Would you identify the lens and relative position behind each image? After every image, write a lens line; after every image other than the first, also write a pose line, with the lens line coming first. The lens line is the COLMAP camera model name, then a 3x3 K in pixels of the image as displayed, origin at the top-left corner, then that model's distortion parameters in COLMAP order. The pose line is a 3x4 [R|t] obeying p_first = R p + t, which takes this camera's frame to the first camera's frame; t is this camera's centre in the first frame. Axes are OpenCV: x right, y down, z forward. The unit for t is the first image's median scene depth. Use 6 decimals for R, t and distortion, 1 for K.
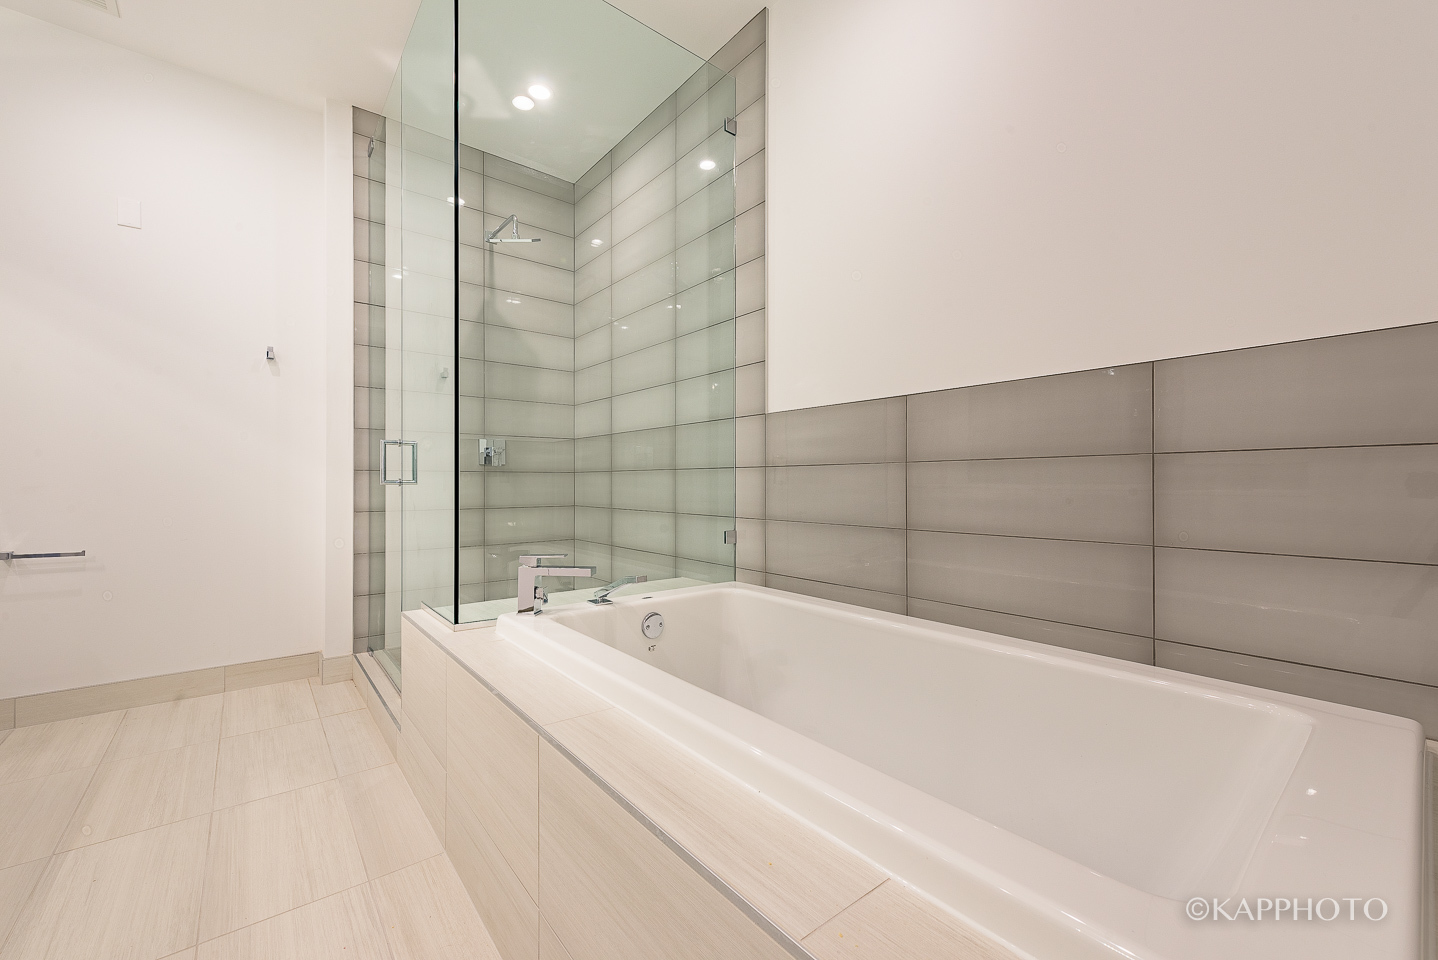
lens RADIAL K [[573.4, 0, 717.5], [0, 573.4, 482.1], [0, 0, 1]] dist [0.009405, -0.004000]
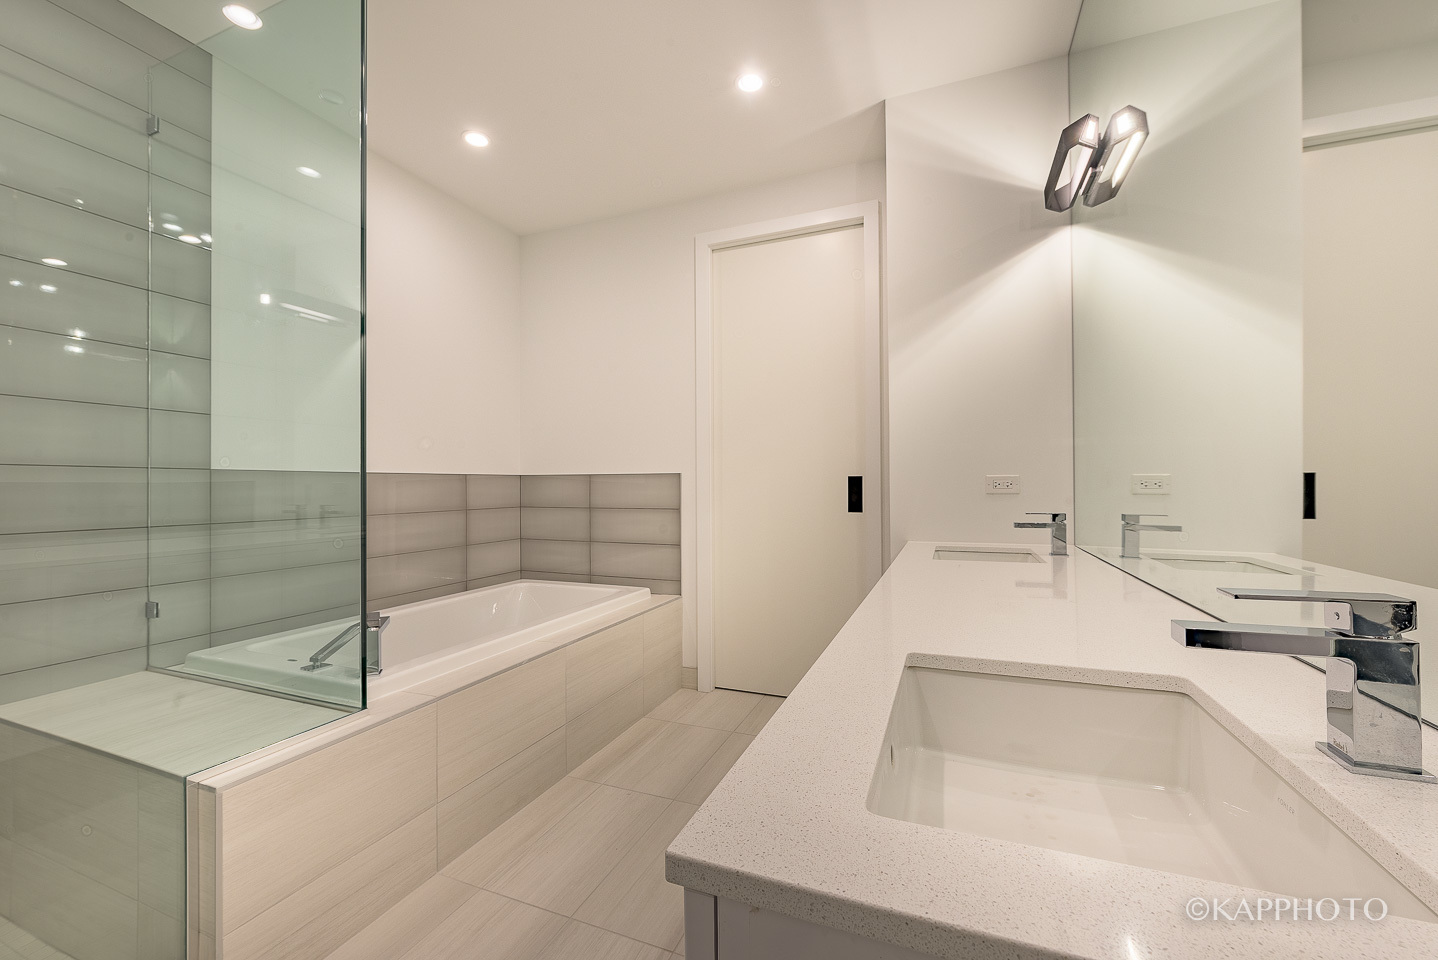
lens RADIAL K [[573.4, 0, 717.5], [0, 573.4, 482.1], [0, 0, 1]] dist [0.009405, -0.004000]
pose [[-0.478500, 0.006374, 0.878065, -1.114184], [0.000056, 0.999974, -0.007229, -0.084148], [-0.878088, -0.003410, -0.478487, 0.672051]]
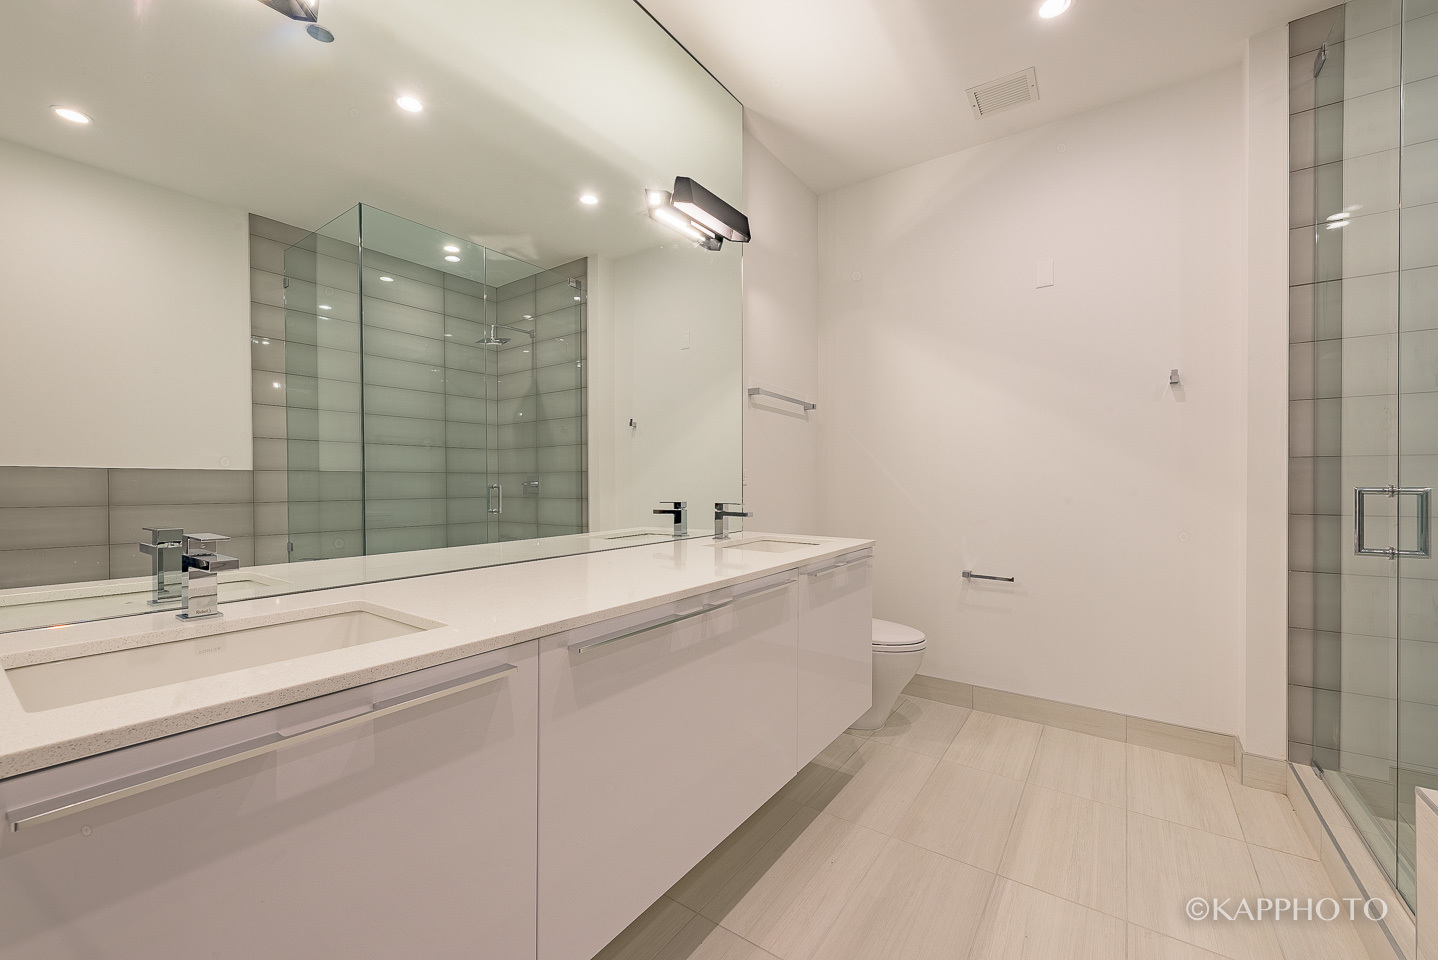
lens RADIAL K [[573.4, 0, 717.5], [0, 573.4, 482.1], [0, 0, 1]] dist [0.009405, -0.004000]
pose [[0.266872, 0.004385, -0.963722, -0.133500], [0.003124, 0.999980, 0.005415, -0.081164], [0.963727, -0.004455, 0.266853, 0.108606]]
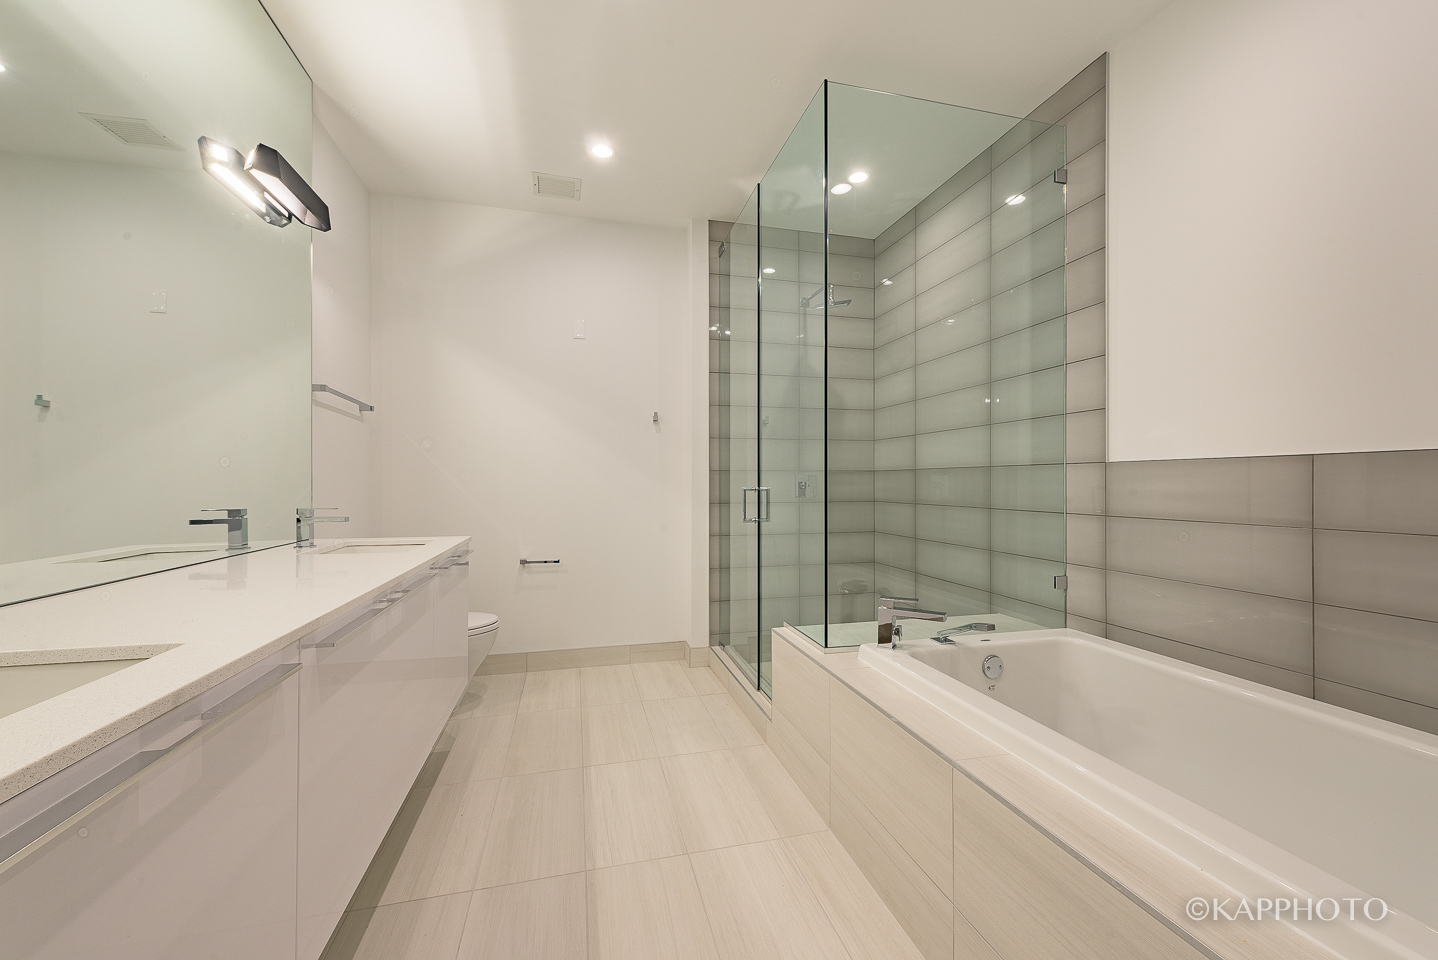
lens RADIAL K [[555.6, 0, 717.0], [0, 555.6, 482.5], [0, 0, 1]] dist [0.001217, -0.000095]
pose [[0.908344, -0.000661, -0.418223, -0.116817], [0.001014, 0.999999, 0.000623, -0.080991], [0.418222, -0.000990, 0.908344, -0.140760]]
